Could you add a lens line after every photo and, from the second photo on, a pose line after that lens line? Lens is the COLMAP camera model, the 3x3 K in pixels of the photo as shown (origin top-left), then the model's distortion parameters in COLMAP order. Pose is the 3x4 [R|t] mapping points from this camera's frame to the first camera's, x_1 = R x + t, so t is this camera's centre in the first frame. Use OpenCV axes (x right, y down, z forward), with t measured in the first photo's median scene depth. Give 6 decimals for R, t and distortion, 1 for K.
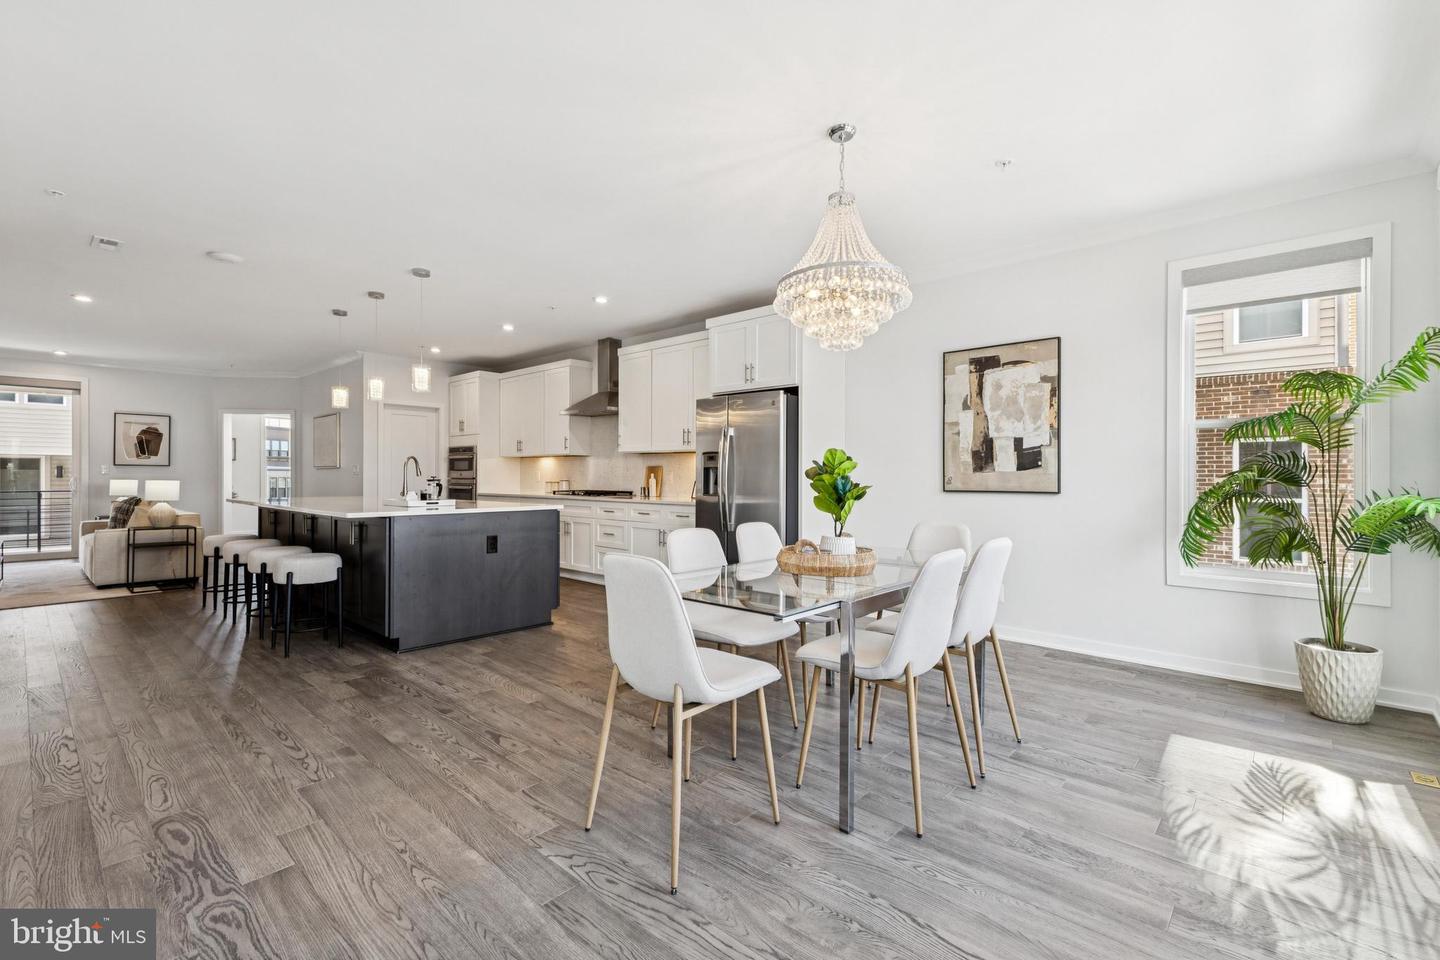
lens RADIAL K [[620.4, 0, 719.9], [0, 620.4, 476.5], [0, 0, 1]] dist [0.011202, -0.000394]
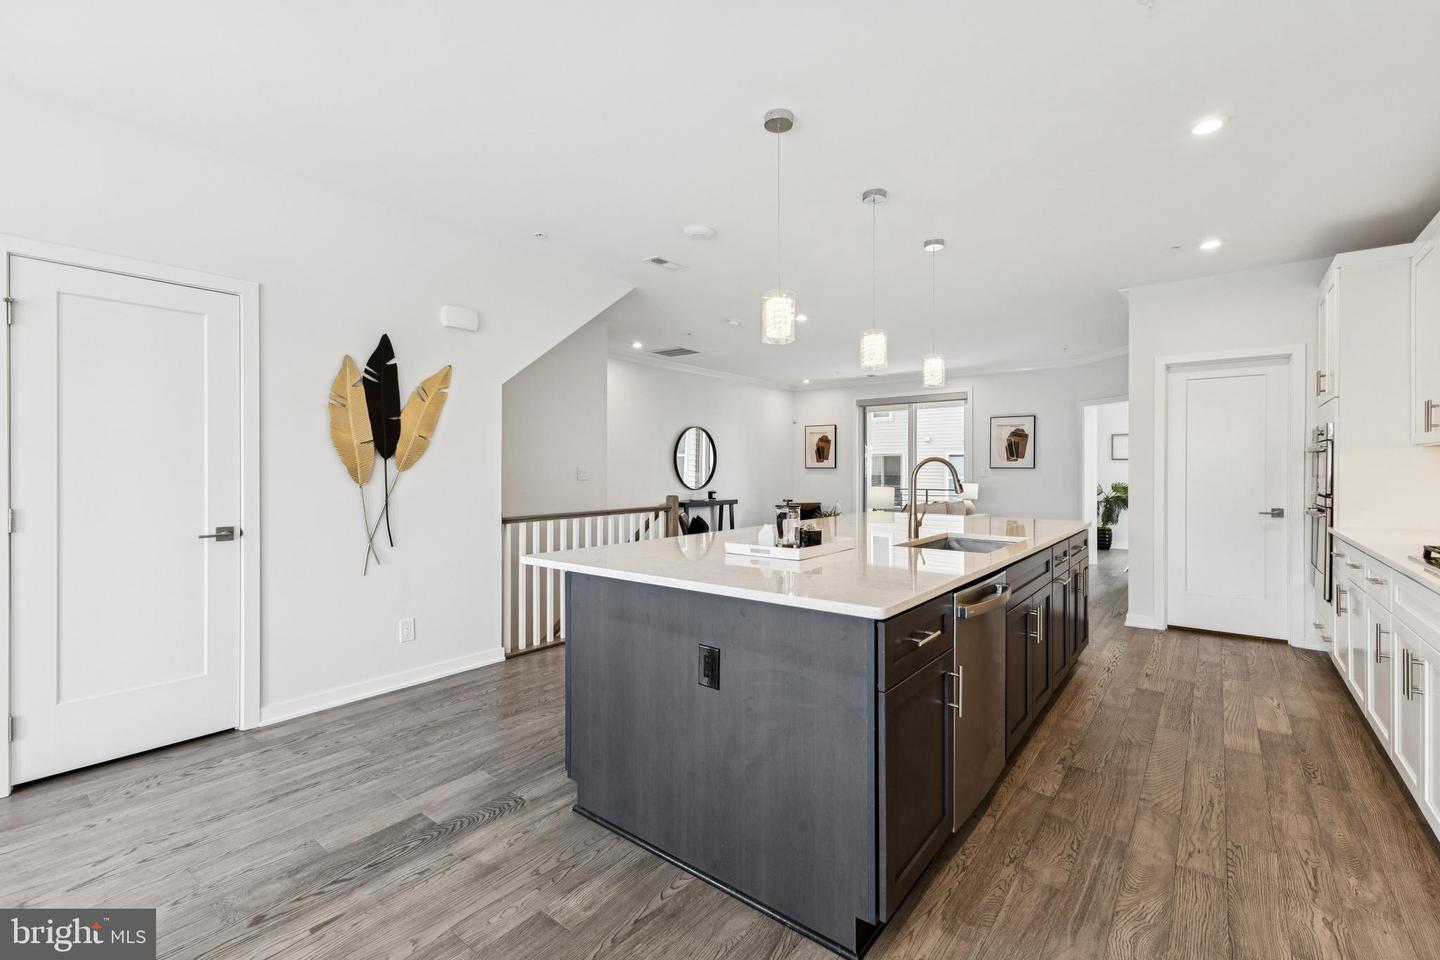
lens RADIAL K [[627.7, 0, 726.7], [0, 627.7, 471.6], [0, 0, 1]] dist [0.013571, 0.000003]
pose [[0.075658, 0.001069, -0.997133, 0.044055], [-0.001145, 0.999999, 0.000985, -0.017183], [0.997133, 0.001067, 0.075659, 0.651854]]
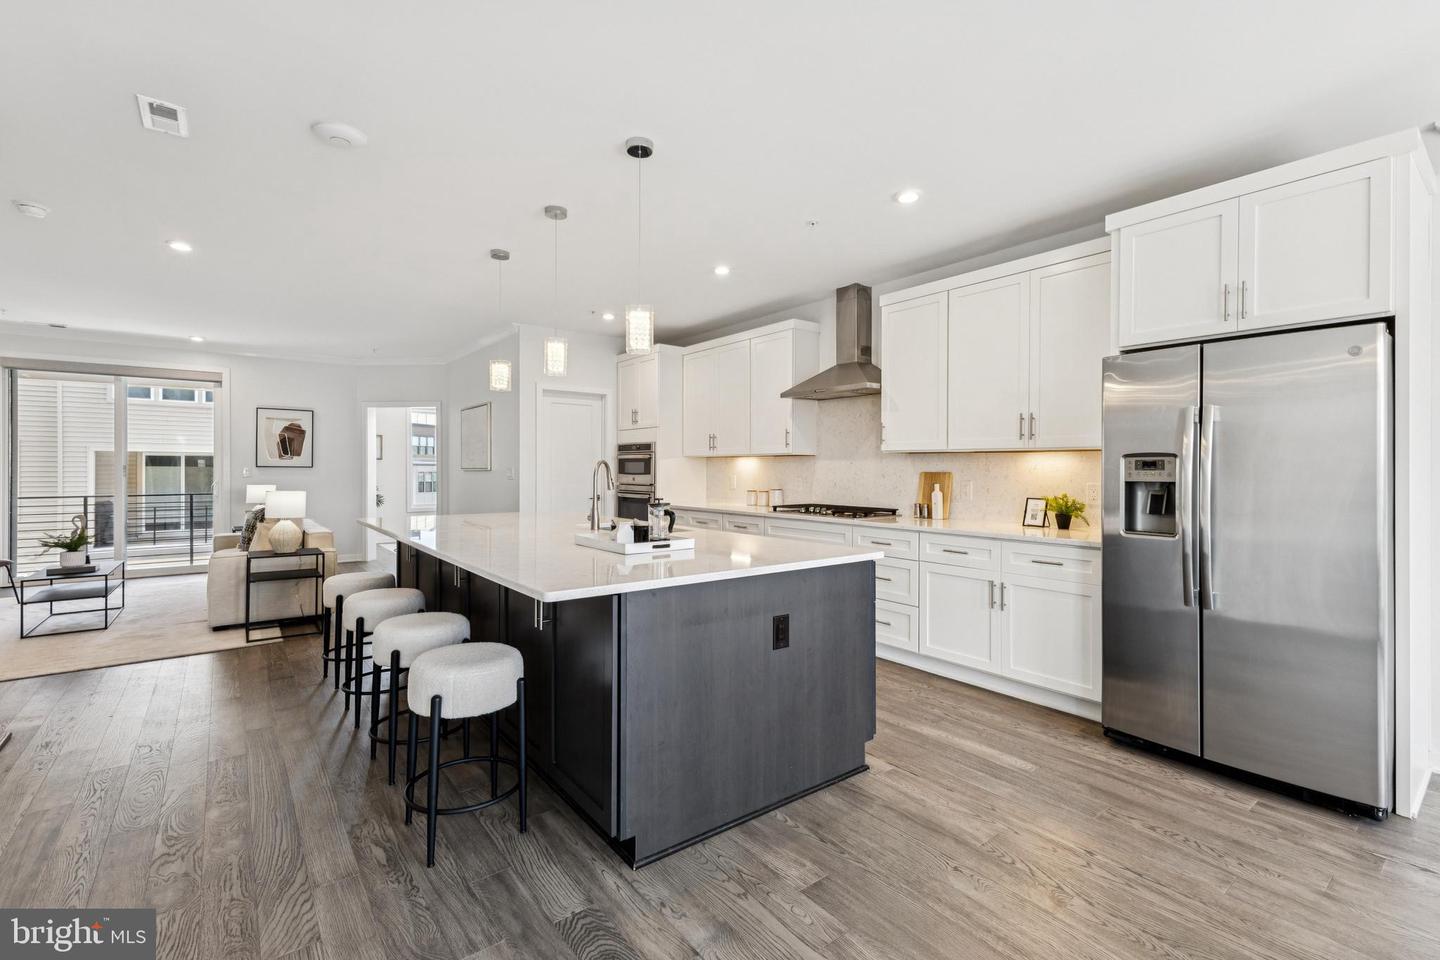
lens RADIAL K [[627.7, 0, 726.7], [0, 627.7, 471.6], [0, 0, 1]] dist [0.013571, 0.000003]
pose [[0.985499, 0.001025, -0.169681, -0.214001], [-0.000450, 0.999994, 0.003425, -0.019546], [0.169683, -0.003299, 0.985493, 0.309818]]
